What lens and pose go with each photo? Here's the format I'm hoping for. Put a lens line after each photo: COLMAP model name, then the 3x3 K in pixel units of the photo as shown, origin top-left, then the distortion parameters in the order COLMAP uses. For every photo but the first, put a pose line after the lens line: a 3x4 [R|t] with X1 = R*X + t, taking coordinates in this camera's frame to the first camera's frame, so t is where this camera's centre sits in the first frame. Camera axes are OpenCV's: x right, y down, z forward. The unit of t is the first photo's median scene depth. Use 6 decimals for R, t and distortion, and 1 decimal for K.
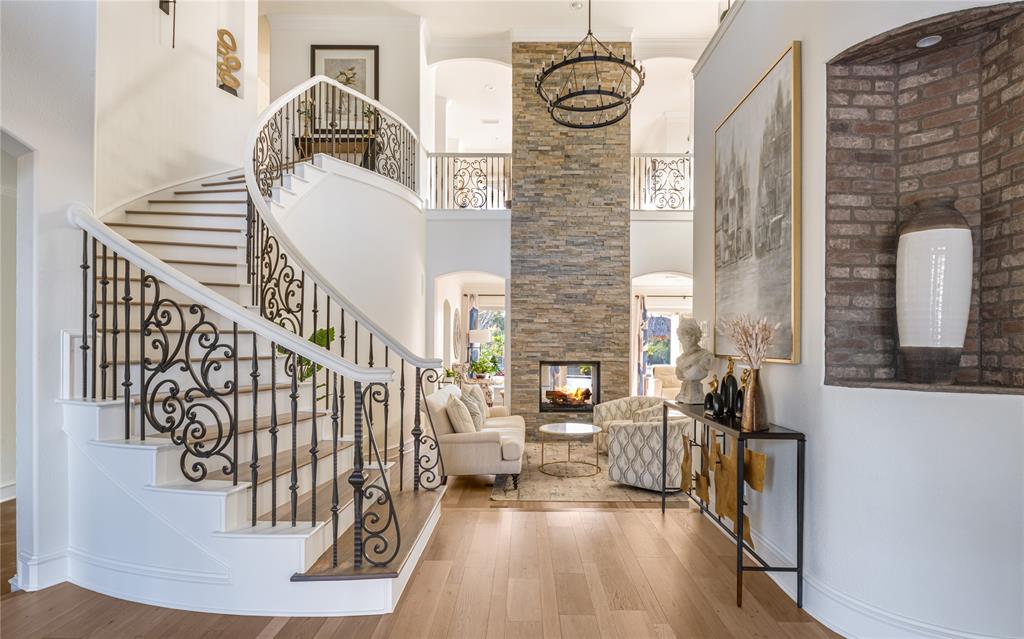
lens RADIAL K [[758.1, 0, 512.0], [0, 758.1, 319.5], [0, 0, 1]] dist [-0.000802, 0.000022]
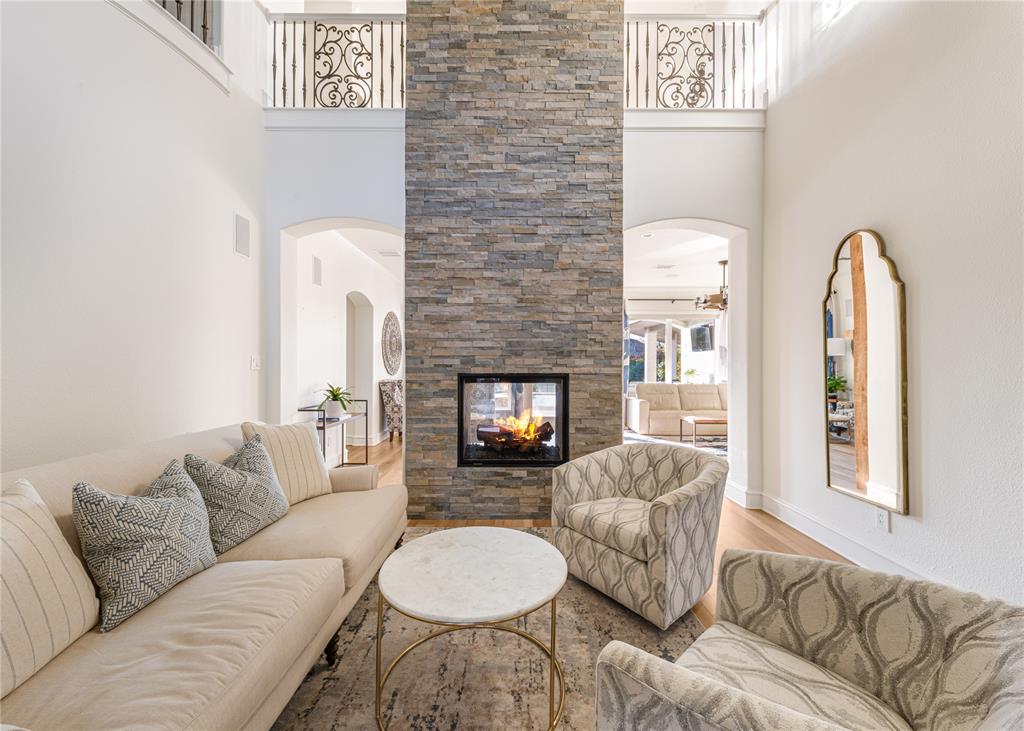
lens RADIAL K [[465.5, 0, 512.0], [0, 465.5, 365.5], [0, 0, 1]] dist [0.000062, -0.000033]
pose [[0.999812, -0.003182, -0.019123, 0.081714], [0.003569, 0.999790, 0.020204, 0.041943], [0.019055, -0.020269, 0.999613, 0.661044]]
